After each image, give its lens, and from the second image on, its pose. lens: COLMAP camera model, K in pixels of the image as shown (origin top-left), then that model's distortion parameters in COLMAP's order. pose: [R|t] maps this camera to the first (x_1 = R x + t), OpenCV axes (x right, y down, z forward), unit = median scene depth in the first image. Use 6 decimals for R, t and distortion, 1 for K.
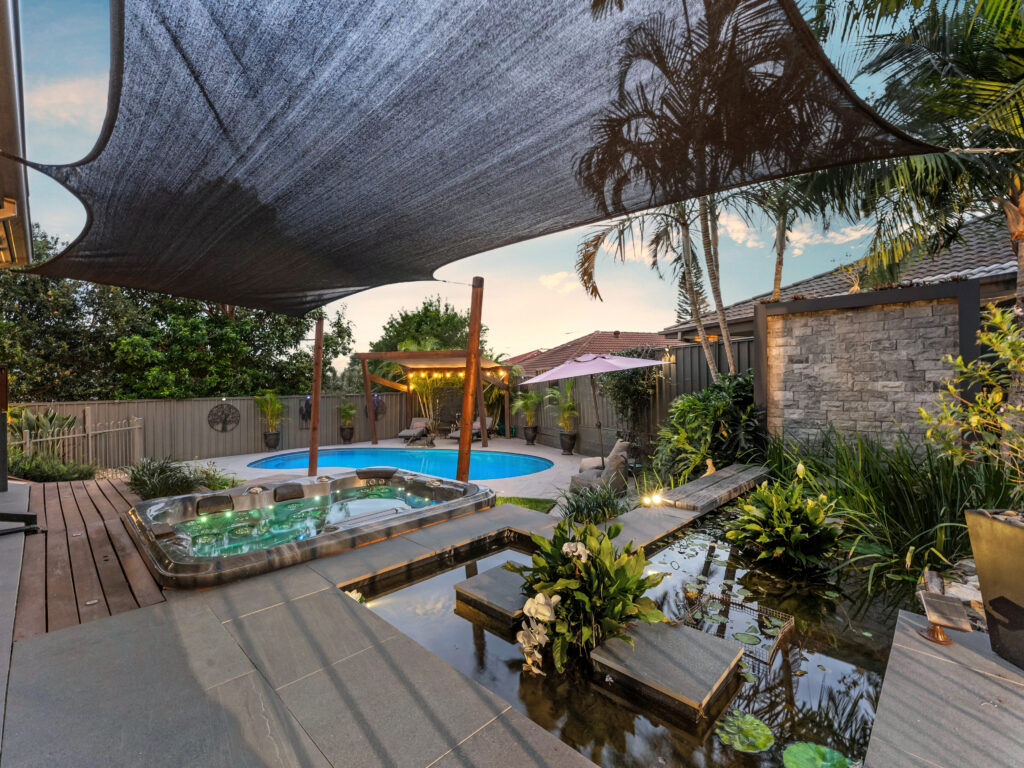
lens RADIAL K [[460.0, 0, 508.6], [0, 460.0, 365.8], [0, 0, 1]] dist [0.003636, 0.000586]
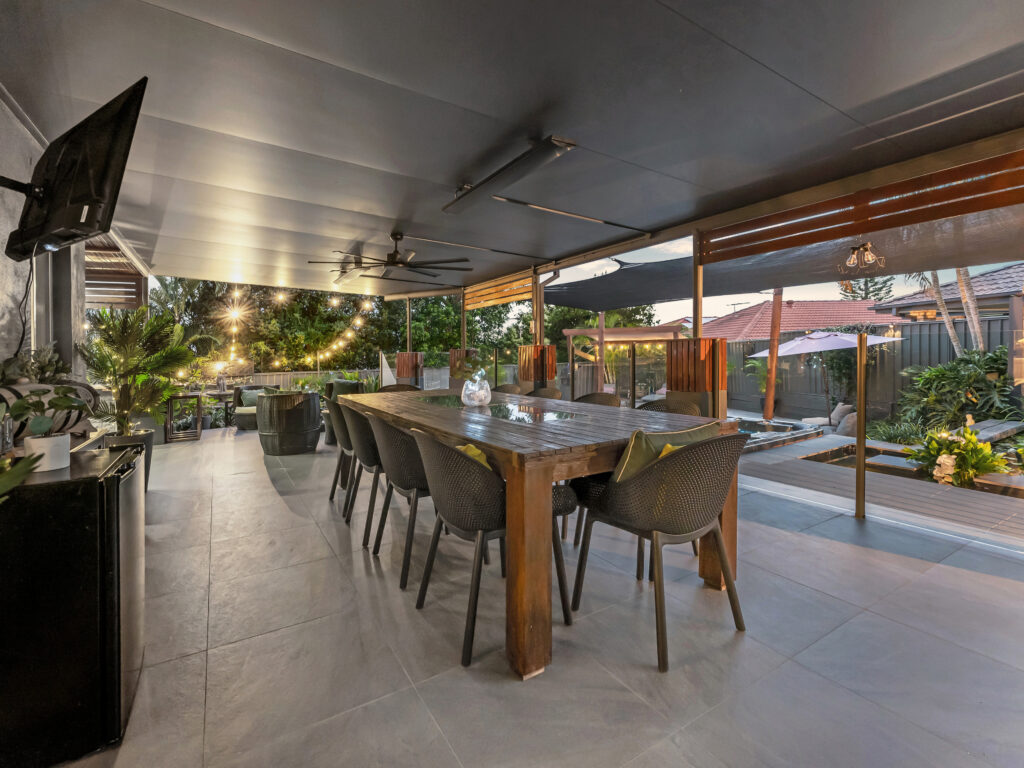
lens RADIAL K [[460.0, 0, 508.6], [0, 460.0, 365.8], [0, 0, 1]] dist [0.003636, 0.000586]
pose [[0.970405, 0.000077, -0.241482, -0.188141], [0.016897, 0.997527, 0.068219, -0.019354], [0.240890, -0.070280, 0.968004, -0.216858]]
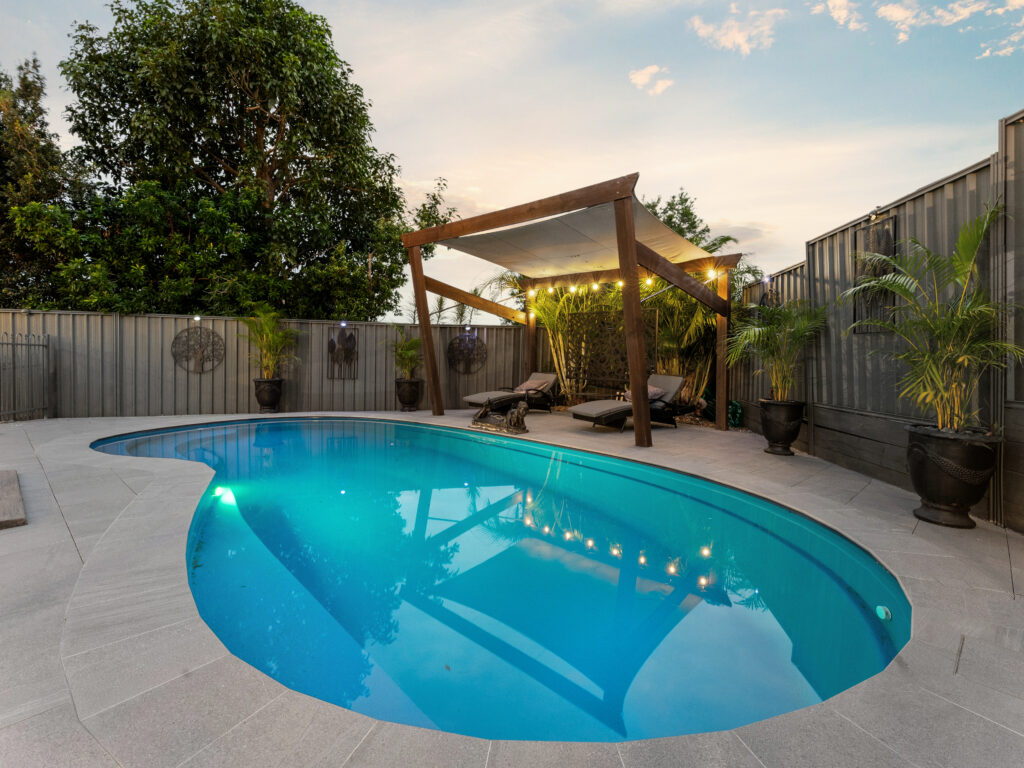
lens RADIAL K [[507.1, 0, 512.0], [0, 507.1, 384.0], [0, 0, 1]] dist [0.001338, 0.000215]
pose [[0.901984, 0.056248, -0.428089, 0.026979], [-0.014369, 0.994839, 0.100439, 0.084954], [0.431529, -0.084443, 0.898138, 0.583863]]
